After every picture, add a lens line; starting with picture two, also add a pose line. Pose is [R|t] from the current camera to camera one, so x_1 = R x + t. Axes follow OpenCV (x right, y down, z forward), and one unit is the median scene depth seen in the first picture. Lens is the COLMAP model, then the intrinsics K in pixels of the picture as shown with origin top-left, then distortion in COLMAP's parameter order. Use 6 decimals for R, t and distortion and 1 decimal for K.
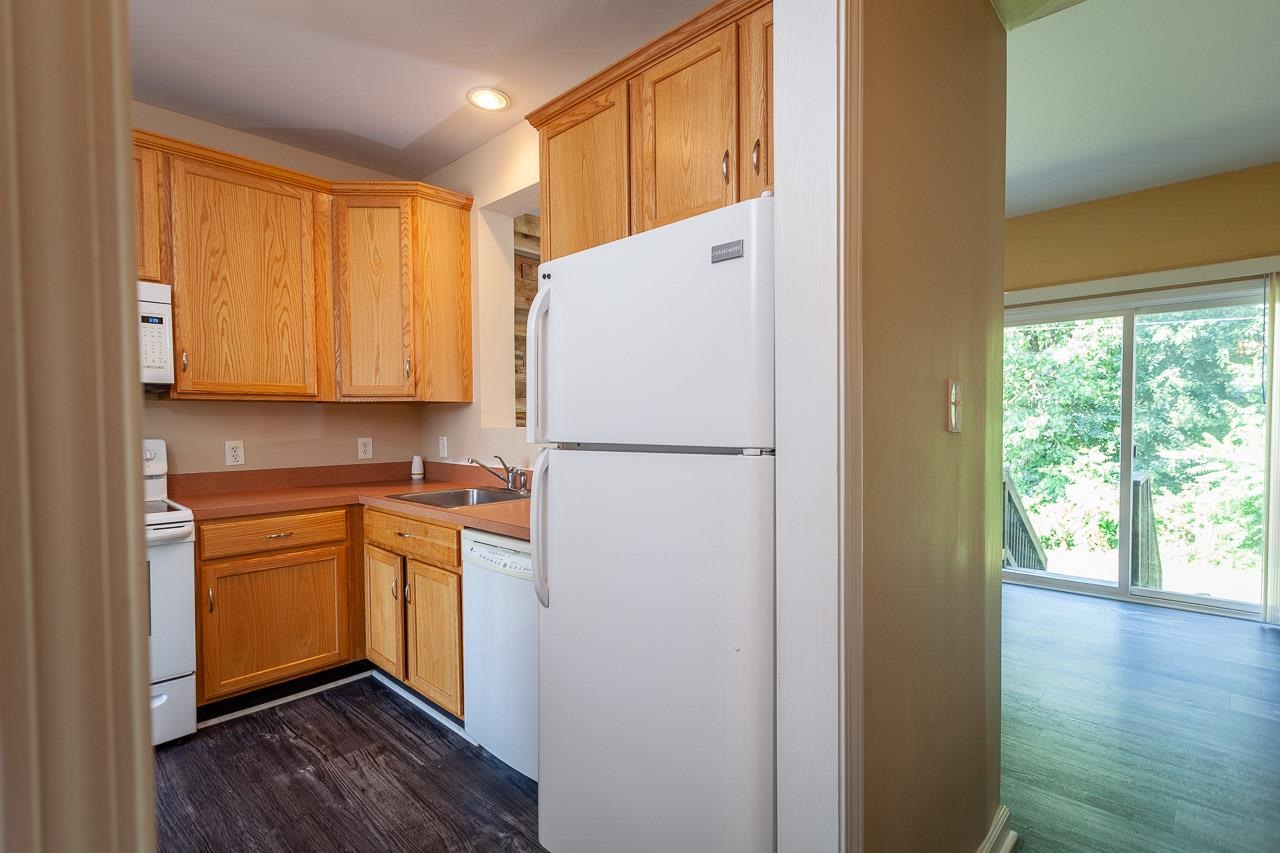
lens RADIAL K [[608.4, 0, 642.2], [0, 608.4, 432.6], [0, 0, 1]] dist [0.002686, 0.000015]
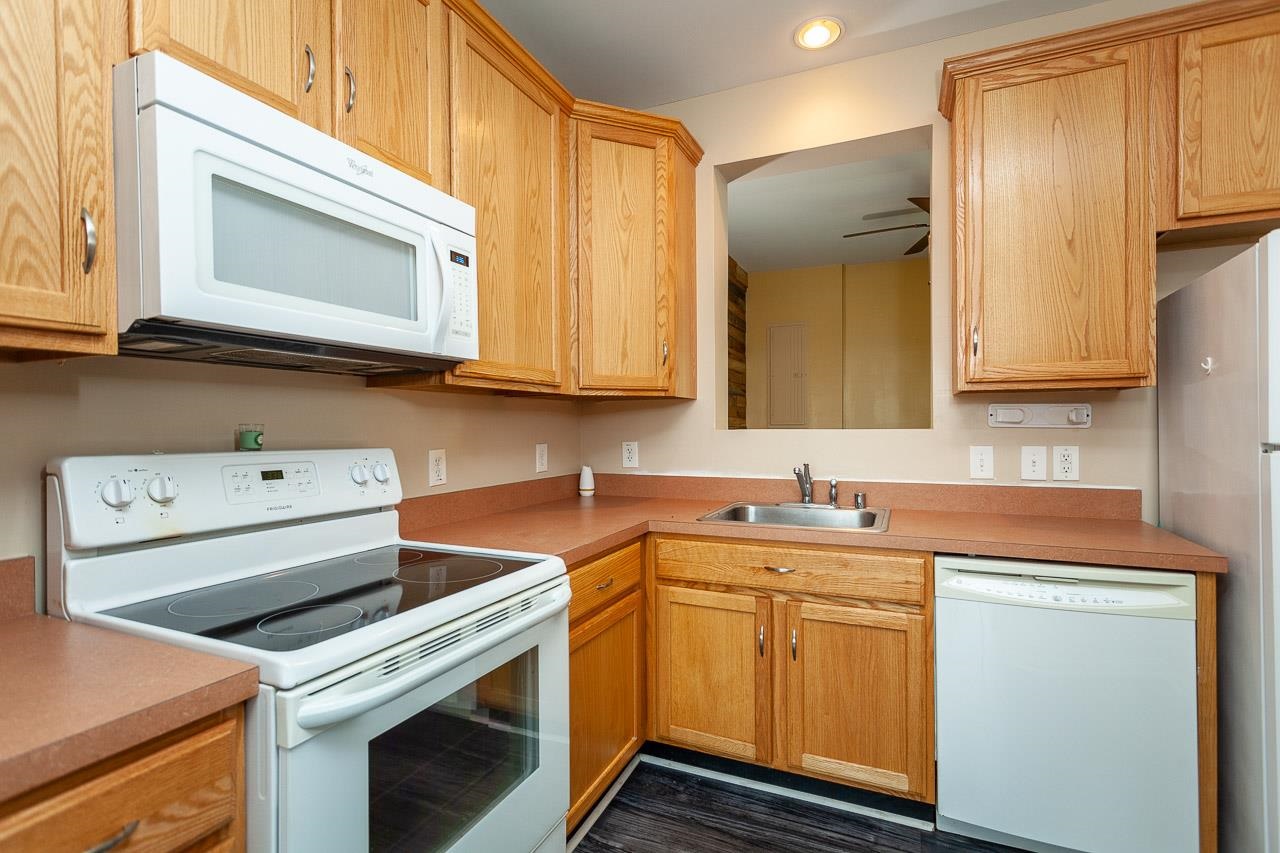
lens RADIAL K [[608.4, 0, 639.6], [0, 608.4, 423.4], [0, 0, 1]] dist [0.002686, 0.000015]
pose [[0.941114, 0.003035, 0.338076, -0.712857], [0.005493, 0.999690, -0.024266, 0.002071], [-0.338045, 0.024695, 0.940806, 0.293739]]
